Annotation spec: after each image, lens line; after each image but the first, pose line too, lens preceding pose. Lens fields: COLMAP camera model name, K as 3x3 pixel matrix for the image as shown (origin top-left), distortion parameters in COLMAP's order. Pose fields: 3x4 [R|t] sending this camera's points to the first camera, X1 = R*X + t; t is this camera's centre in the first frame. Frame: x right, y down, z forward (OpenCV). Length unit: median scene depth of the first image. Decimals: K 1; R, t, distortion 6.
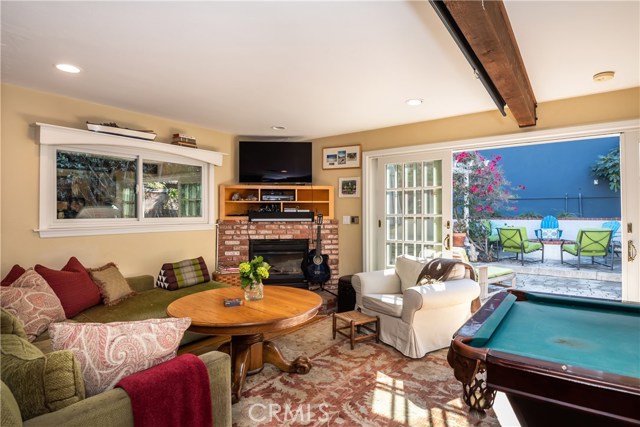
lens RADIAL K [[342.9, 0, 321.2], [0, 342.9, 212.5], [0, 0, 1]] dist [0.001001, -0.013331]
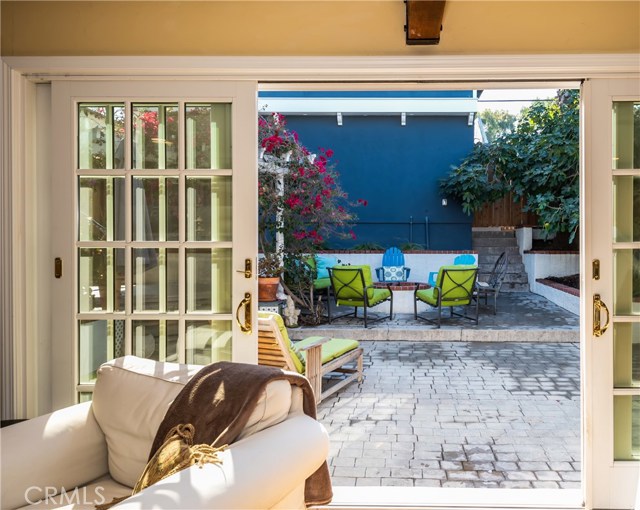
lens RADIAL K [[516.5, 0, 389.2], [0, 516.5, 255.6], [0, 0, 1]] dist [0.011148, -0.006177]
pose [[0.815681, -0.008615, 0.578438, 0.139025], [-0.004927, 0.999749, 0.021838, 0.006482], [-0.578481, -0.020663, 0.815434, 0.365908]]
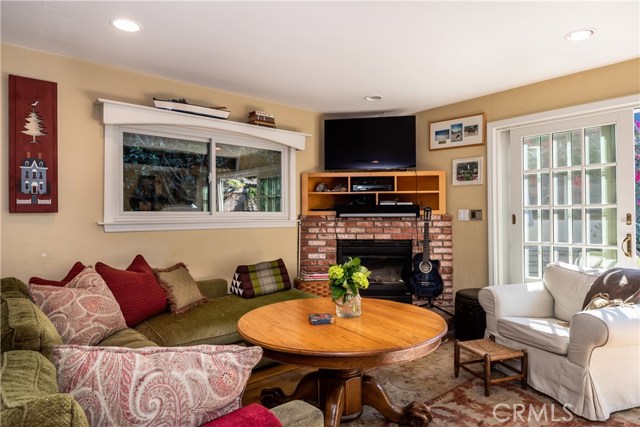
lens RADIAL K [[381.5, 0, 321.5], [0, 381.5, 212.6], [0, 0, 1]] dist [0.004515, -0.015353]
pose [[0.972810, -0.005604, -0.231537, -0.037962], [0.003825, 0.999960, -0.008130, 0.023175], [0.231573, 0.007023, 0.972792, 0.117405]]
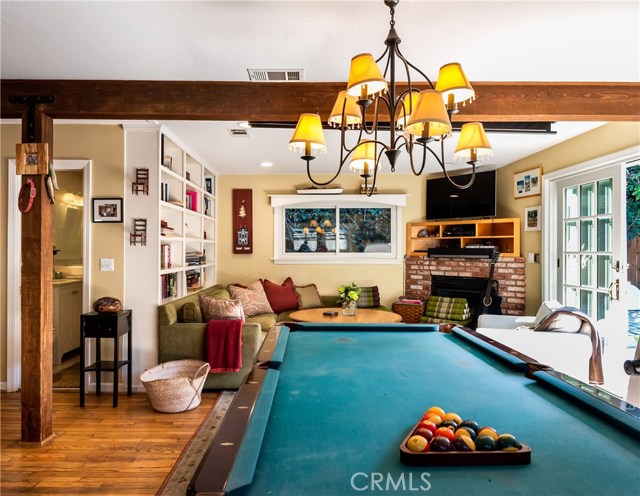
lens RADIAL K [[427.8, 0, 315.4], [0, 427.8, 248.8], [0, 0, 1]] dist [0.046845, -0.000173]
pose [[0.603104, 0.002252, -0.797659, 0.629822], [-0.001033, 0.999997, 0.002042, -0.002297], [0.797662, -0.000408, 0.603105, -0.056866]]
